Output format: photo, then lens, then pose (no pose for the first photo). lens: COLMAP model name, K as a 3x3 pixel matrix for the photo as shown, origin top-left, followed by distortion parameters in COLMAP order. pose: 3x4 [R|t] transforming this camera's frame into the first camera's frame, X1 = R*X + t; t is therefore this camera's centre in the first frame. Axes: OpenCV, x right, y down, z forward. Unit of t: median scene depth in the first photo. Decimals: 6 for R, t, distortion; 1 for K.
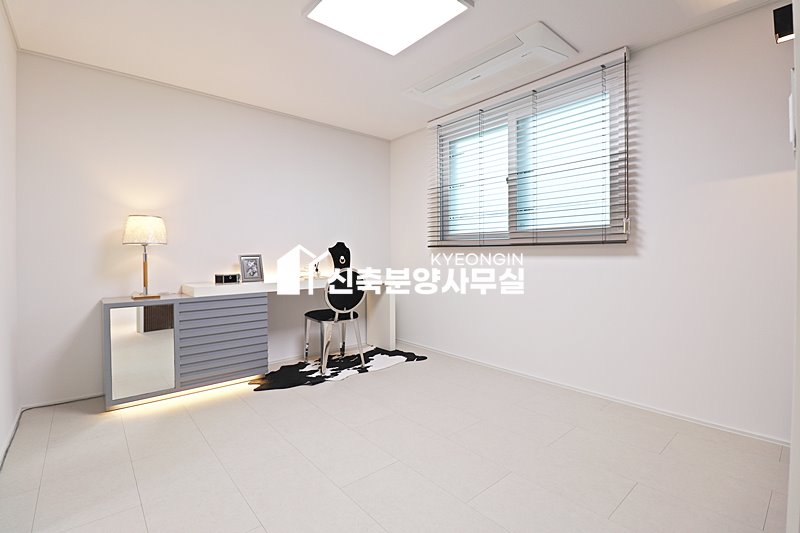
lens RADIAL K [[370.7, 0, 403.1], [0, 370.7, 266.0], [0, 0, 1]] dist [0.000863, -0.007320]
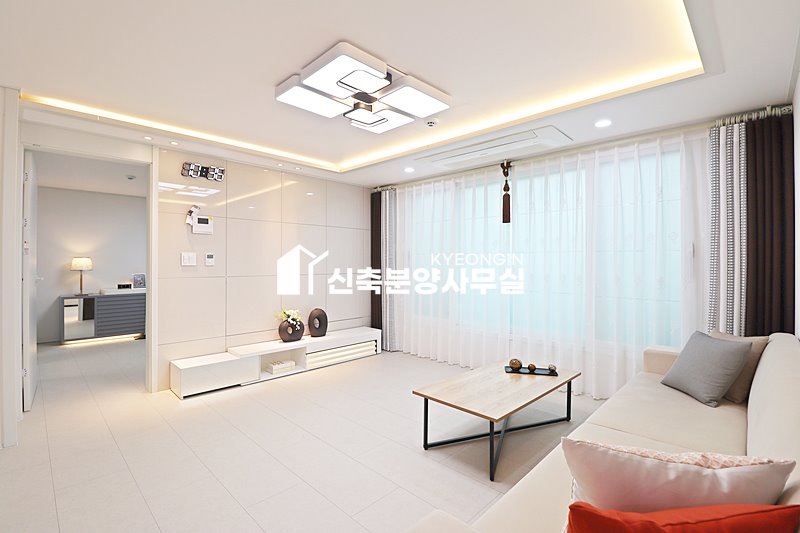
lens RADIAL K [[370.7, 0, 406.5], [0, 370.7, 266.4], [0, 0, 1]] dist [0.000863, -0.007320]
pose [[0.995512, 0.002342, 0.094606, 0.921972], [-0.000074, 0.999713, -0.023966, -0.028158], [-0.094635, 0.023851, 0.995226, -1.237342]]
